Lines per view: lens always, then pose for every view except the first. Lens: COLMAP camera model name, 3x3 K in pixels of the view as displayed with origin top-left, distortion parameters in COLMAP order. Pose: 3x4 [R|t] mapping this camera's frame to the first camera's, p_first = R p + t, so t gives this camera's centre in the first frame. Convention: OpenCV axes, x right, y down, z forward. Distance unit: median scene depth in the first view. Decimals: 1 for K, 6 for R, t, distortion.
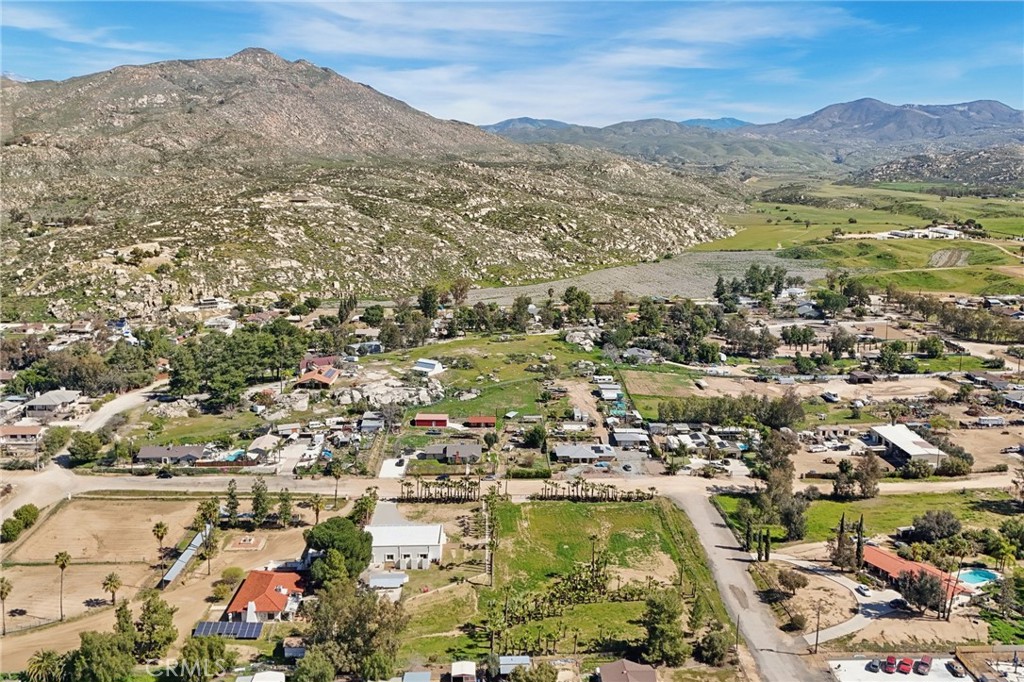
lens RADIAL K [[890.9, 0, 514.0], [0, 890.9, 339.2], [0, 0, 1]] dist [0.099191, -0.121630]
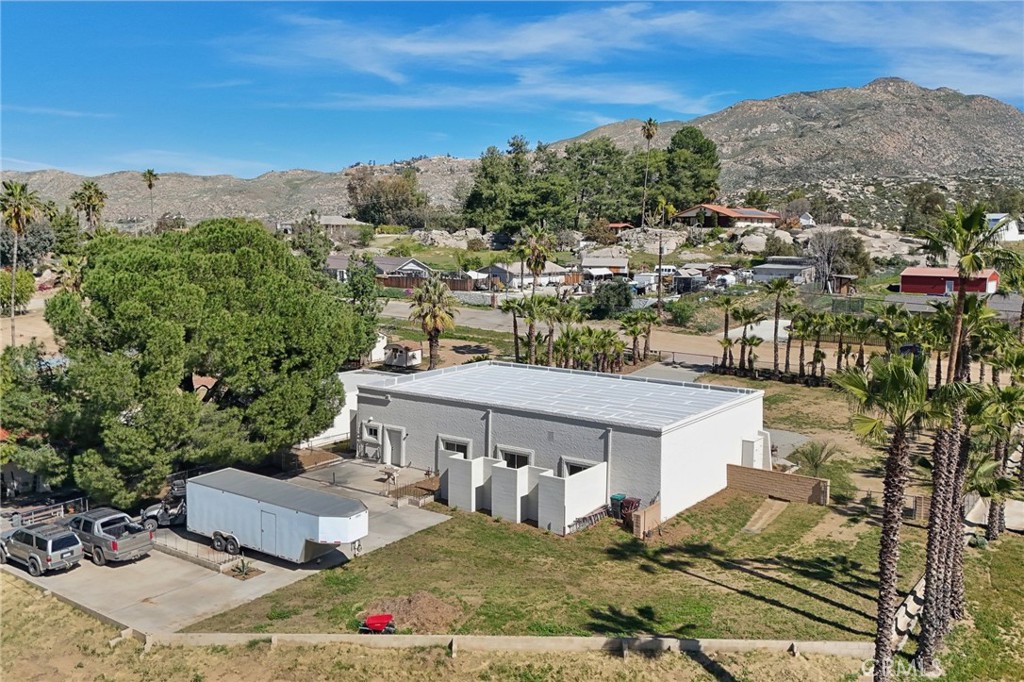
lens RADIAL K [[890.9, 0, 514.0], [0, 890.9, 339.2], [0, 0, 1]] dist [0.099191, -0.121630]
pose [[0.786728, 0.072101, -0.613074, 0.000752], [-0.114685, 0.992937, -0.030395, 0.026659], [0.606552, 0.094223, 0.789441, 0.101238]]
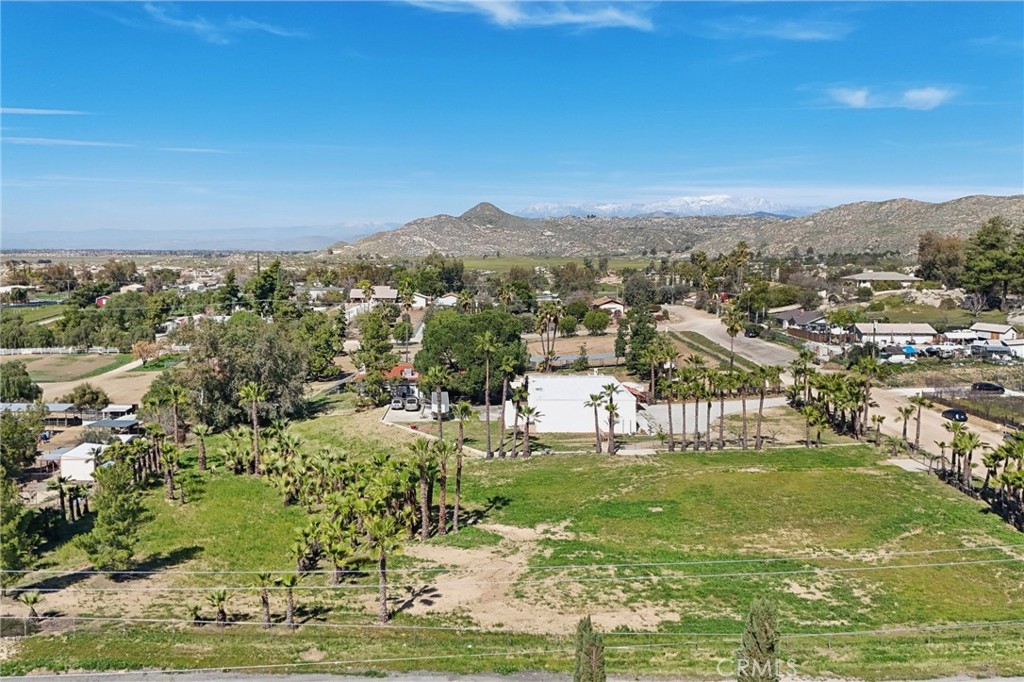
lens RADIAL K [[890.9, 0, 514.0], [0, 890.9, 339.2], [0, 0, 1]] dist [0.099191, -0.121630]
pose [[0.010327, 0.097387, -0.995193, 0.051557], [-0.191740, 0.976971, 0.093614, 0.018277], [0.981391, 0.189851, 0.028763, 0.117455]]
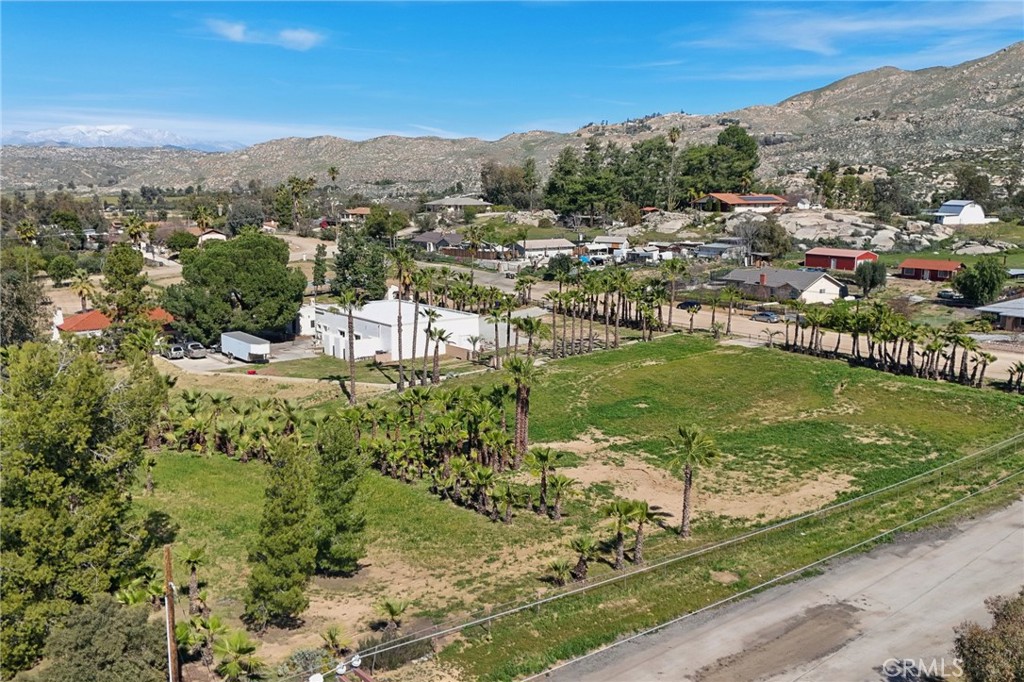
lens RADIAL K [[890.9, 0, 514.0], [0, 890.9, 339.2], [0, 0, 1]] dist [0.099191, -0.121630]
pose [[0.591660, 0.132675, -0.795195, 0.040556], [-0.149259, 0.987340, 0.053679, 0.024512], [0.792250, 0.086931, 0.603973, 0.093220]]
